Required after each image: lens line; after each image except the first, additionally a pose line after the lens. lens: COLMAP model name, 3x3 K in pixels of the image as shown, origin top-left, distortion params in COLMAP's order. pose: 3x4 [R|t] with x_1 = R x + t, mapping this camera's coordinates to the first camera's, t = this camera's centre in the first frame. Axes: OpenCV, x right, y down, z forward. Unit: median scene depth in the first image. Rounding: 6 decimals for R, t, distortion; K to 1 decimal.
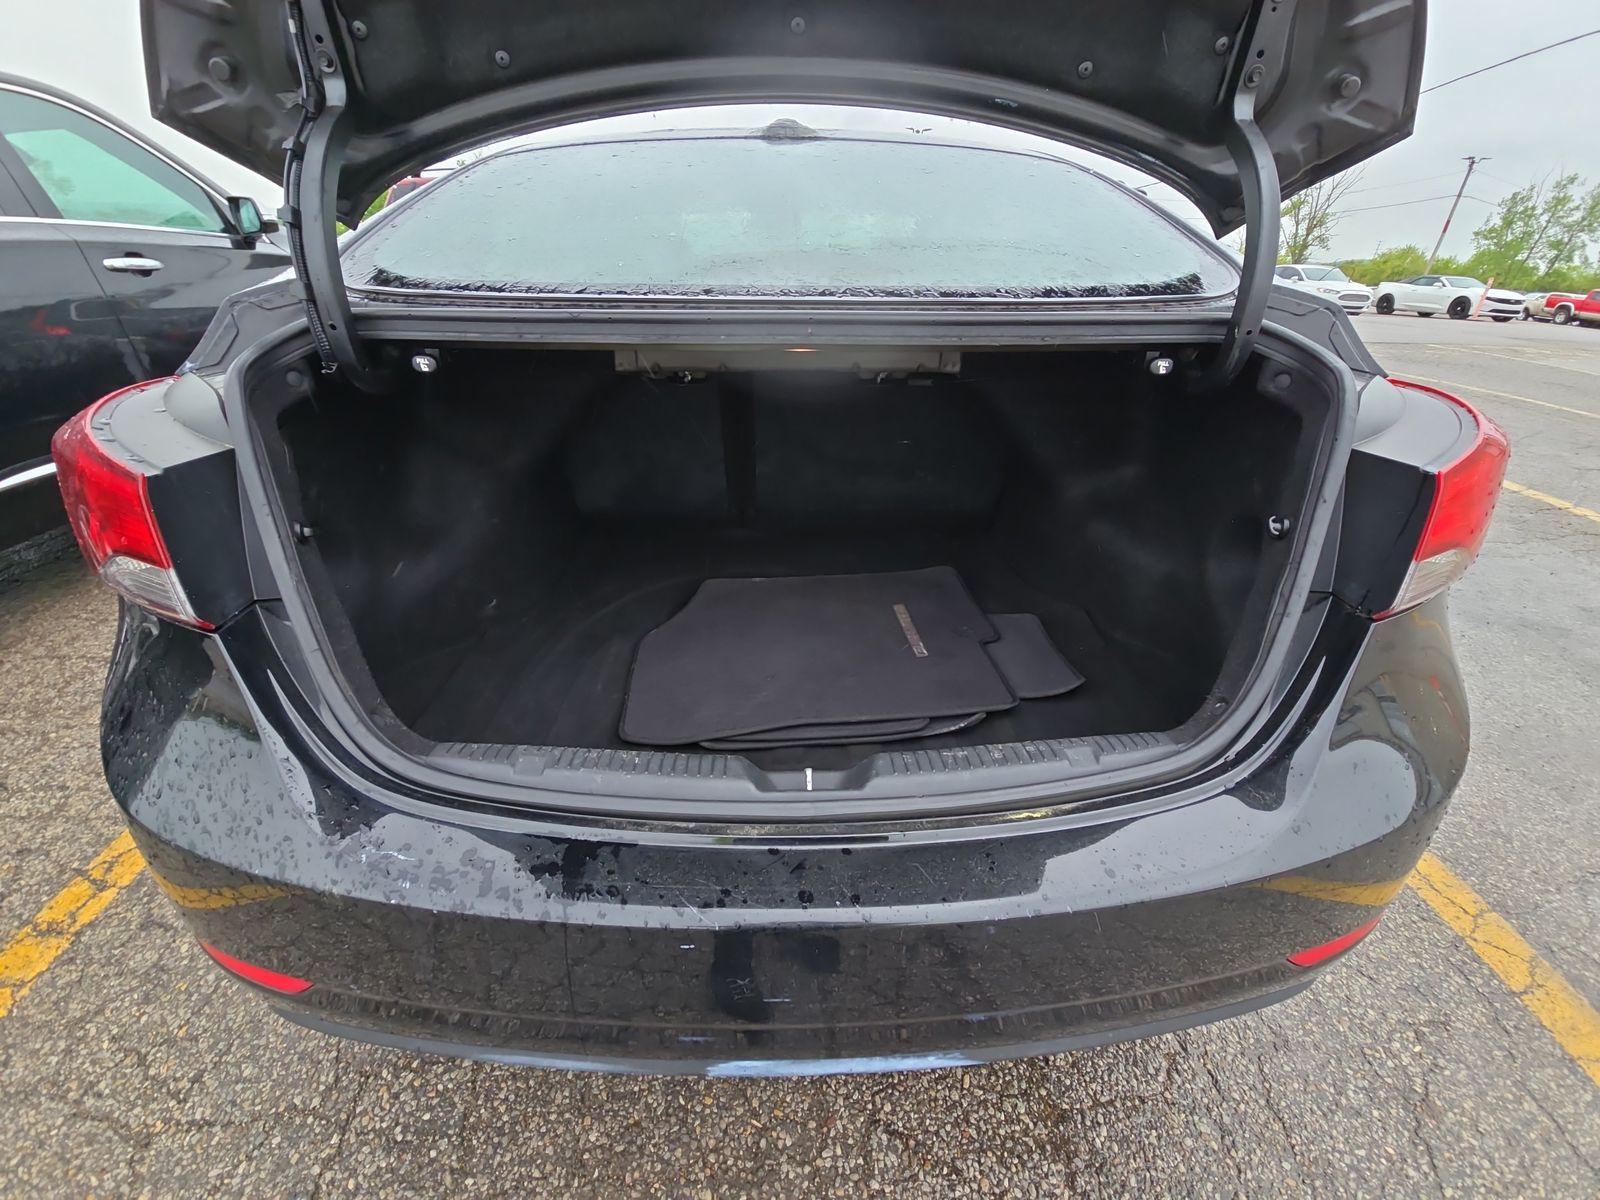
lens RADIAL K [[639.0, 0, 790.9], [0, 639.0, 601.2], [0, 0, 1]] dist [0.003163, -0.007320]
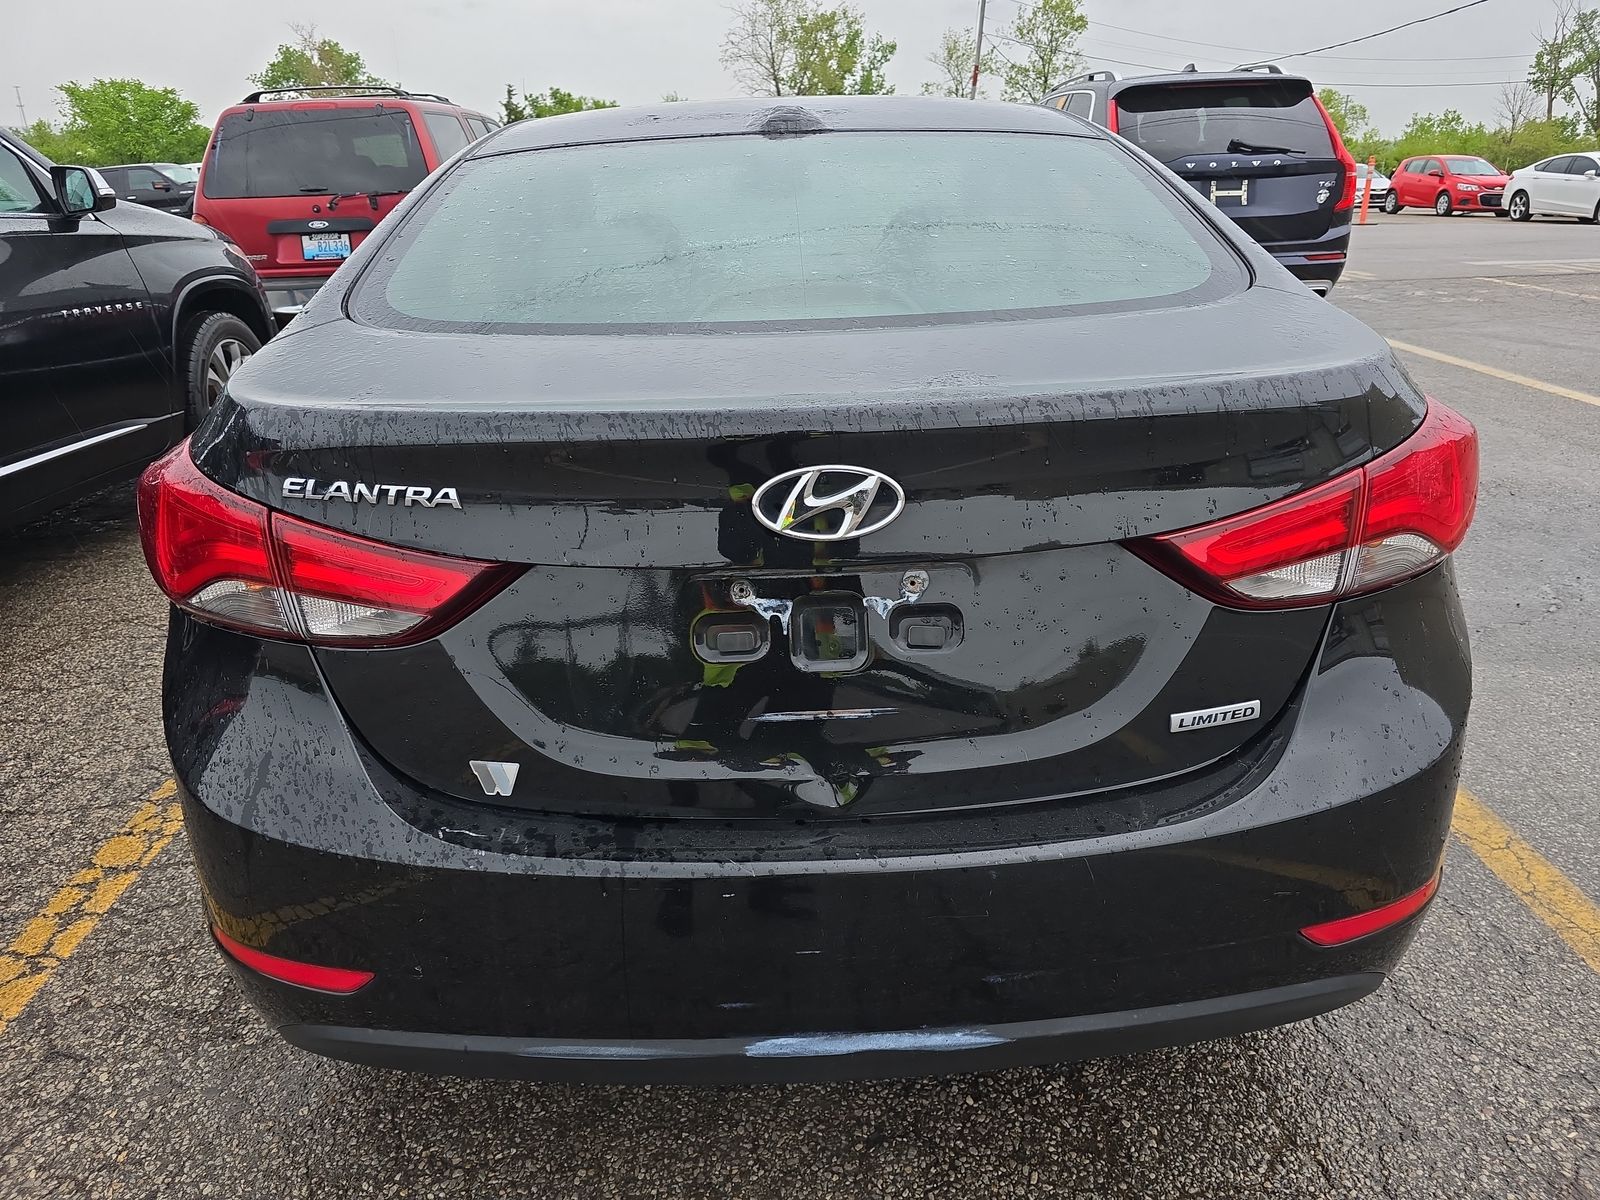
lens RADIAL K [[1070.7, 0, 801.6], [0, 1070.7, 600.2], [0, 0, 1]] dist [0.023220, -0.017757]
pose [[0.999275, -0.036091, -0.012105, 0.006717], [0.034511, 0.993106, -0.112023, 0.129781], [0.016065, 0.111524, 0.993632, -0.544582]]
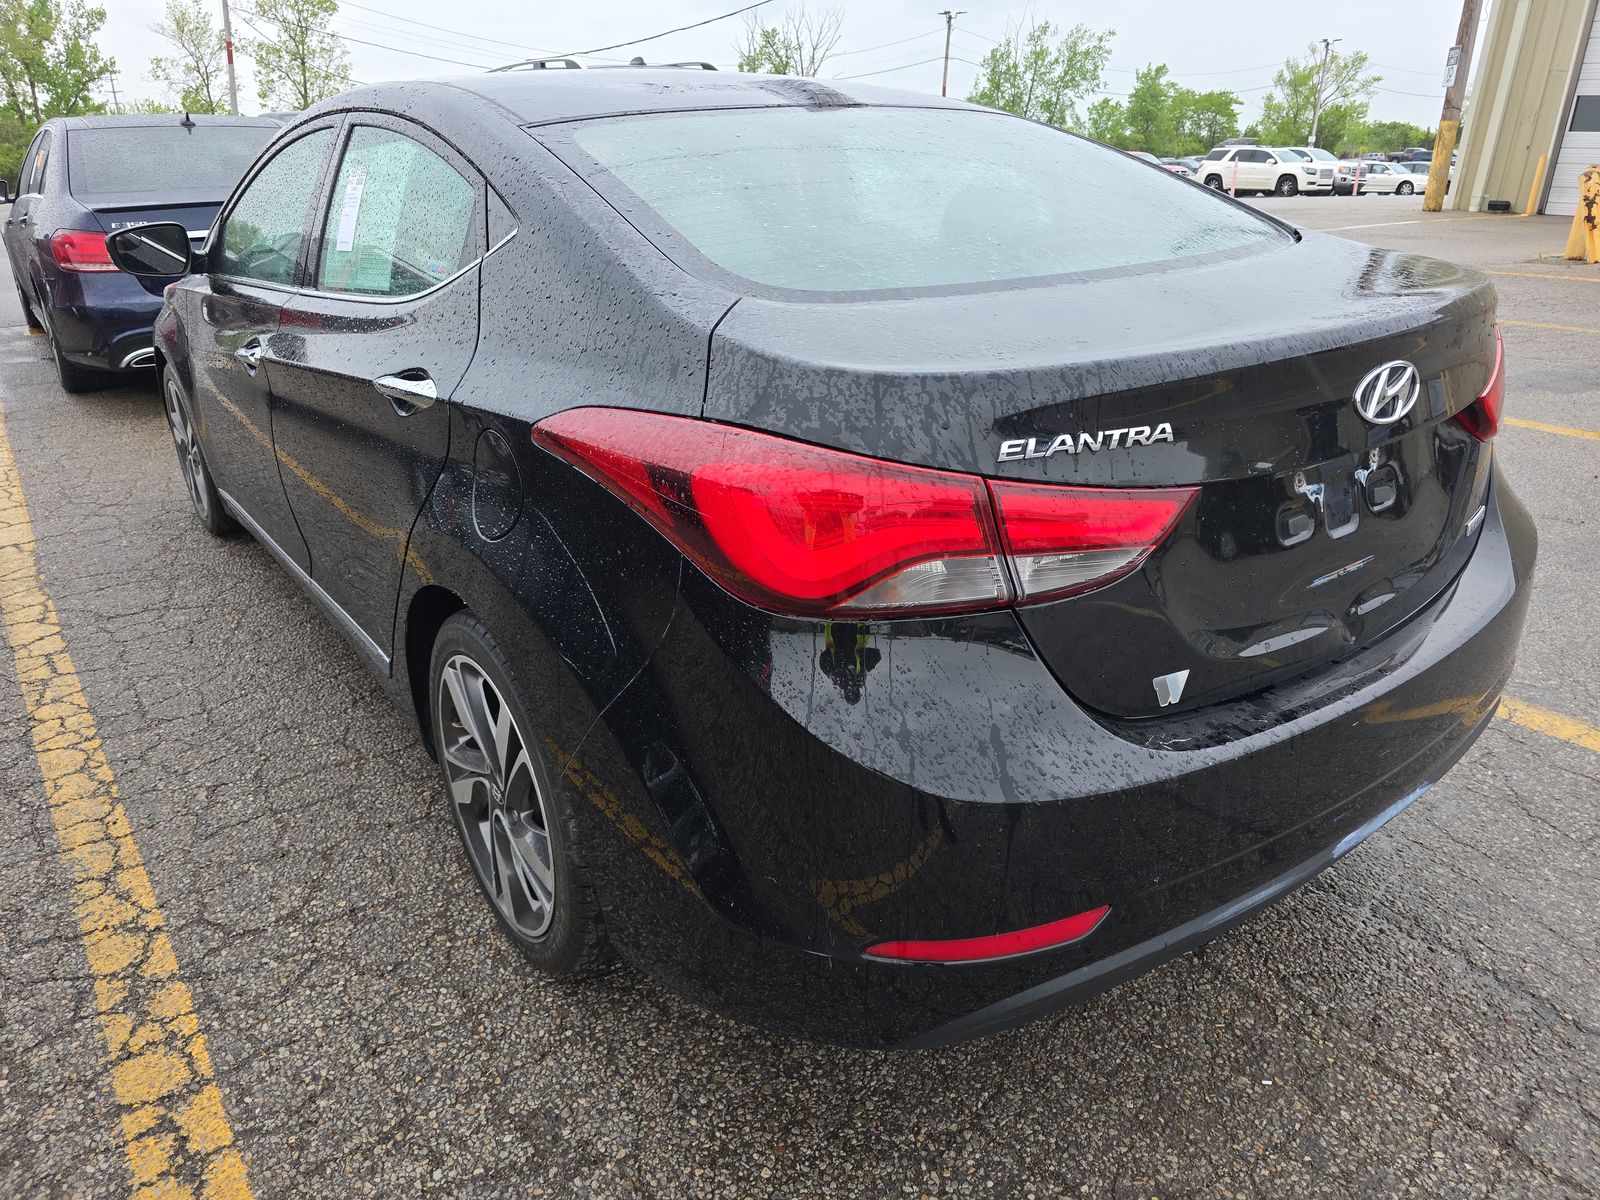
lens RADIAL K [[1070.7, 0, 803.1], [0, 1070.7, 600.0], [0, 0, 1]] dist [0.023220, -0.017757]
pose [[0.820934, -0.247852, 0.514429, -1.289070], [0.294253, 0.955684, -0.009126, -0.032399], [-0.489370, 0.158865, 0.857484, -0.277600]]
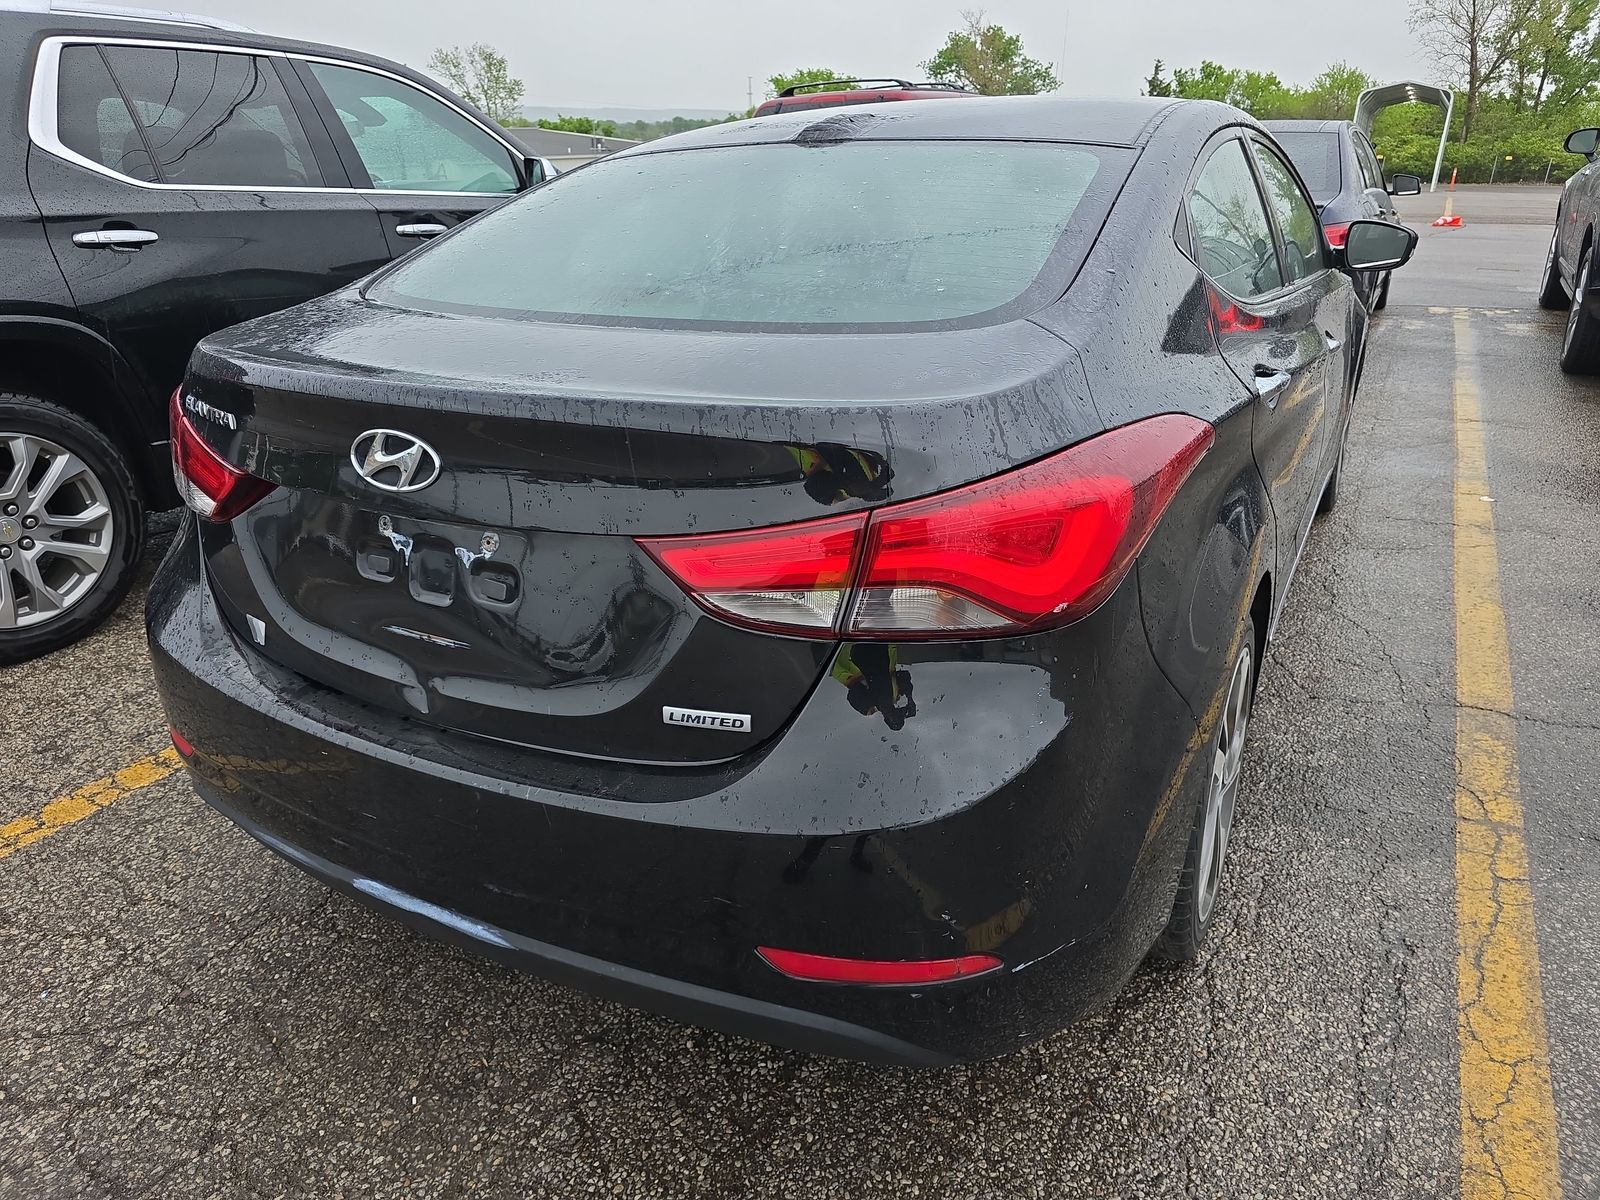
lens RADIAL K [[1070.7, 0, 799.7], [0, 1070.7, 599.5], [0, 0, 1]] dist [0.023220, -0.017757]
pose [[0.860580, 0.163030, -0.482518, 1.077172], [-0.213029, 0.975752, -0.050260, 0.046310], [0.462624, 0.146042, 0.874443, -0.411095]]
